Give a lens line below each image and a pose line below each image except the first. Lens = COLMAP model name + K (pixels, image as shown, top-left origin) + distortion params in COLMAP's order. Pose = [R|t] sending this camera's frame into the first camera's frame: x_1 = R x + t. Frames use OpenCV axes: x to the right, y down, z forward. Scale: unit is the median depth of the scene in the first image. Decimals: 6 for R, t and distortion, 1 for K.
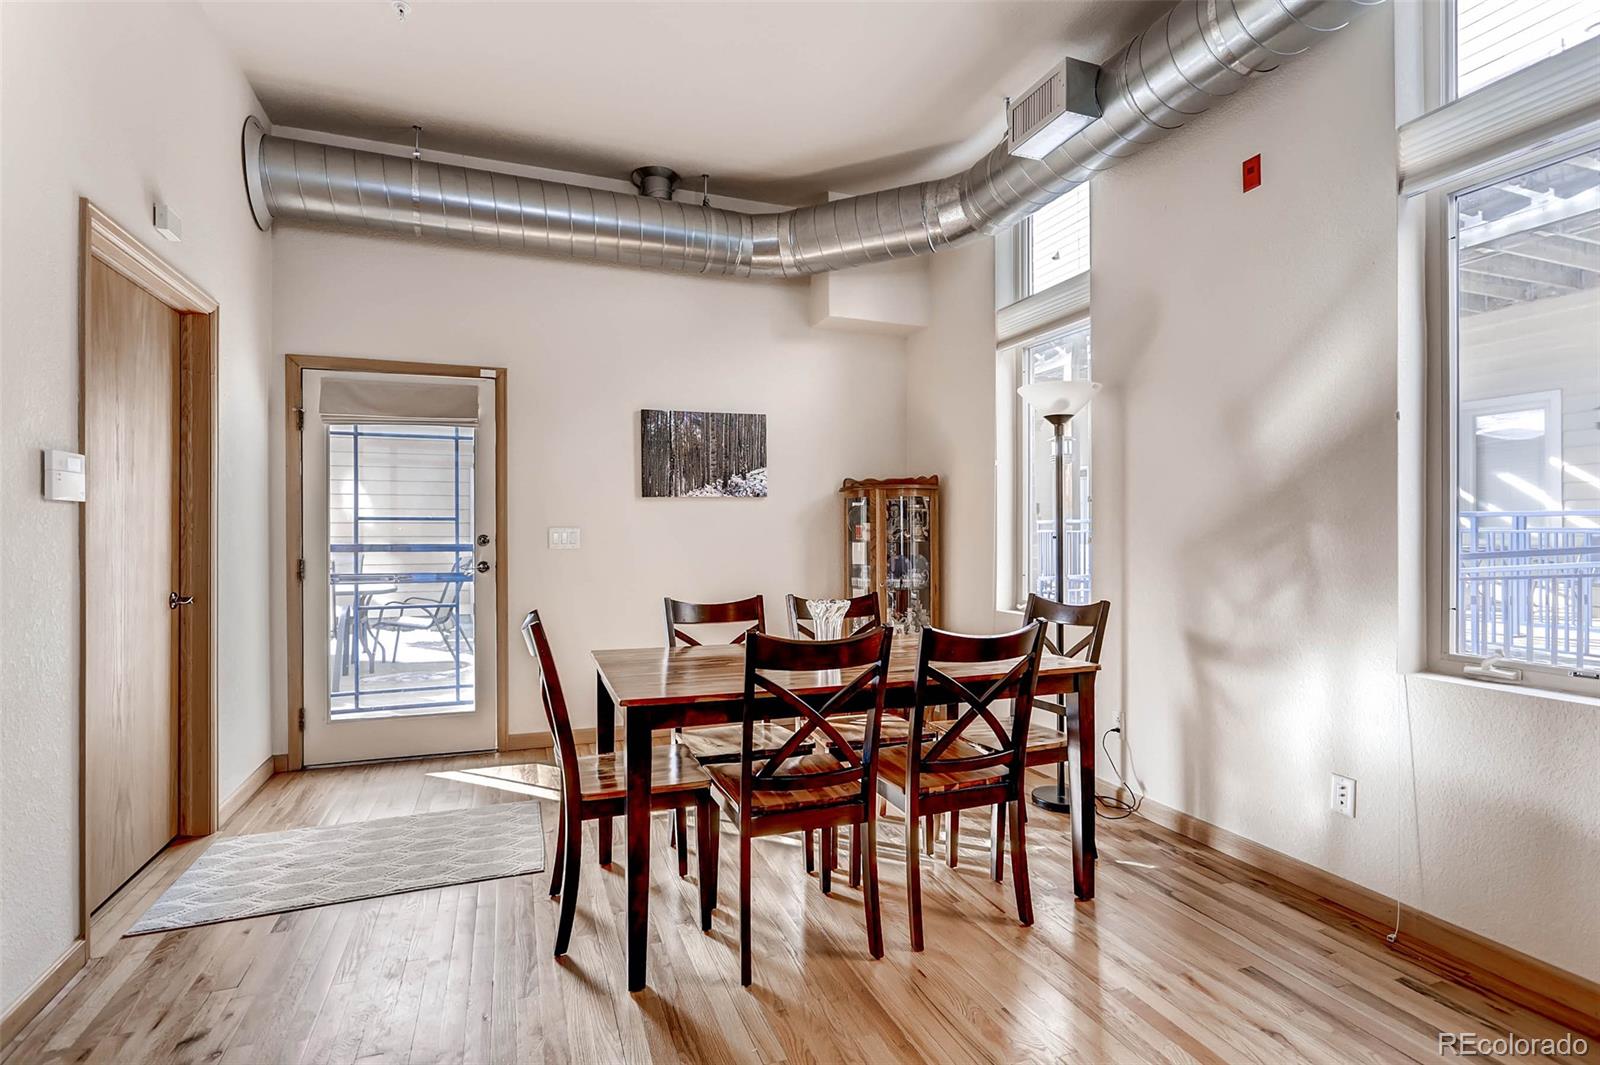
lens RADIAL K [[761.6, 0, 800.0], [0, 761.6, 532.5], [0, 0, 1]] dist [0.000403, 0.000114]
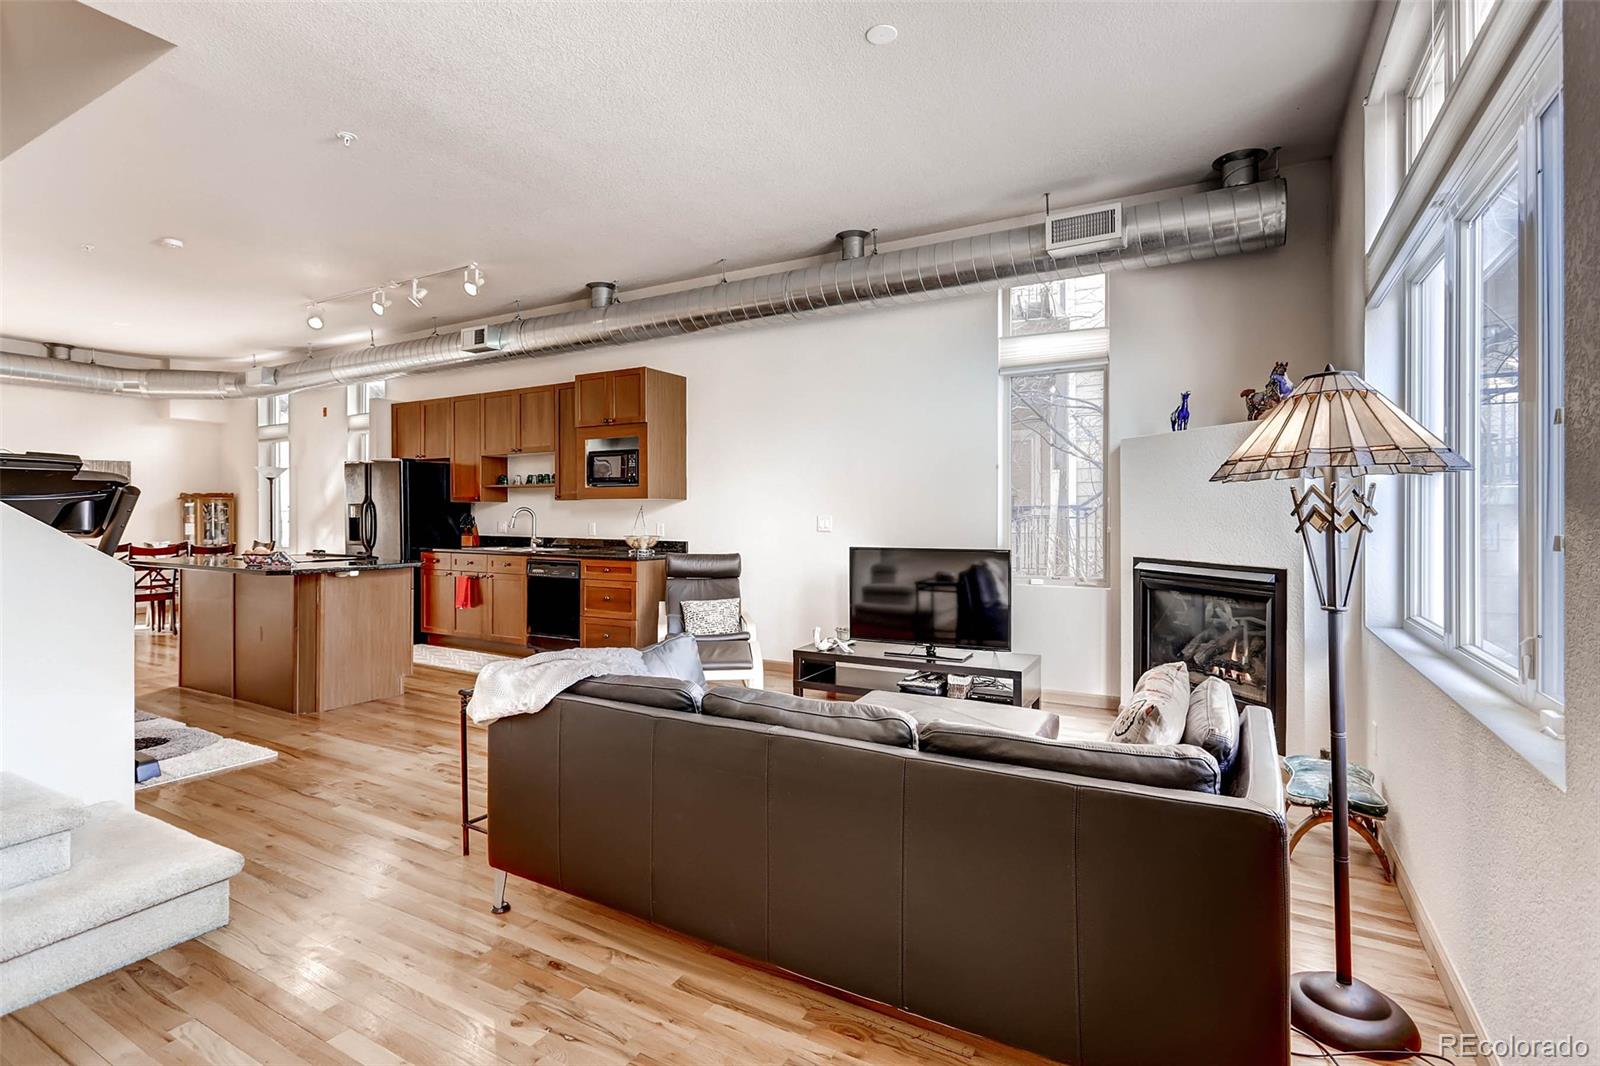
lens RADIAL K [[770.2, 0, 797.1], [0, 770.2, 515.2], [0, 0, 1]] dist [0.000038, 0.000434]
pose [[0.774705, -0.001834, 0.632320, 0.035770], [0.001131, 0.999998, 0.001514, -0.012190], [-0.632322, -0.000458, 0.774706, -1.895041]]
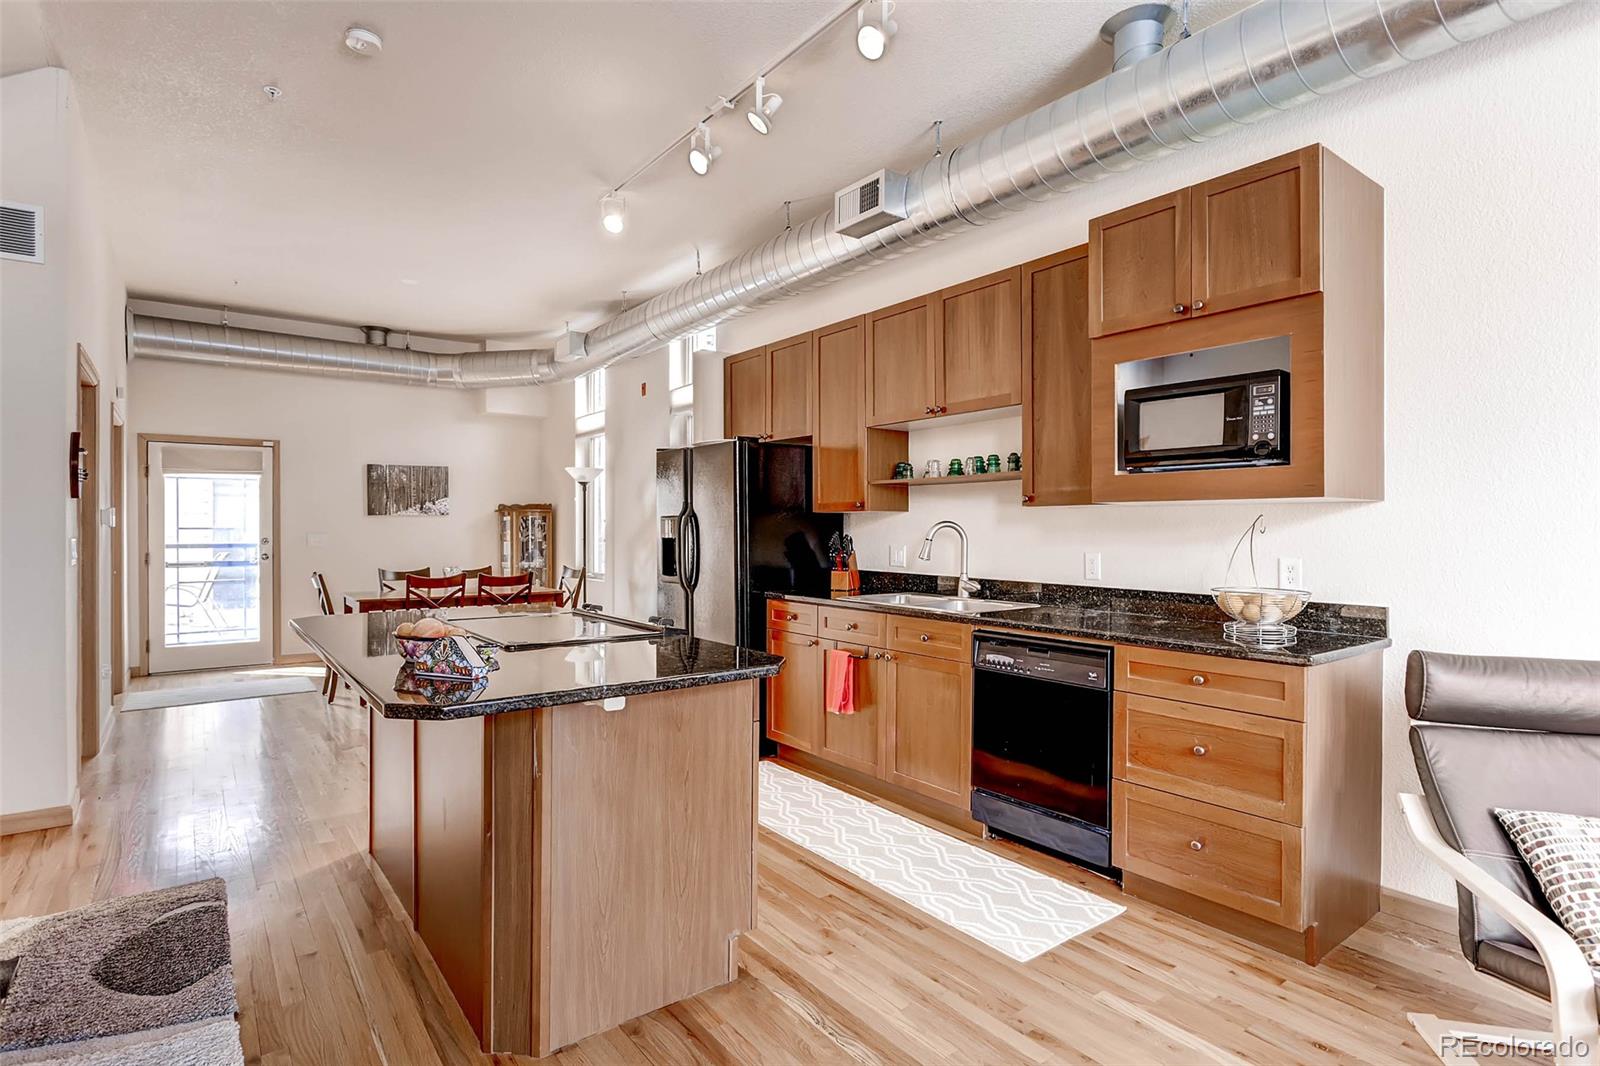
lens RADIAL K [[803.3, 0, 792.0], [0, 803.3, 531.5], [0, 0, 1]] dist [-0.001302, -0.000123]
pose [[0.962554, 0.000100, 0.271089, 0.226763], [-0.001155, 0.999992, 0.003733, -0.019082], [-0.271086, -0.003906, 0.962547, -1.020092]]
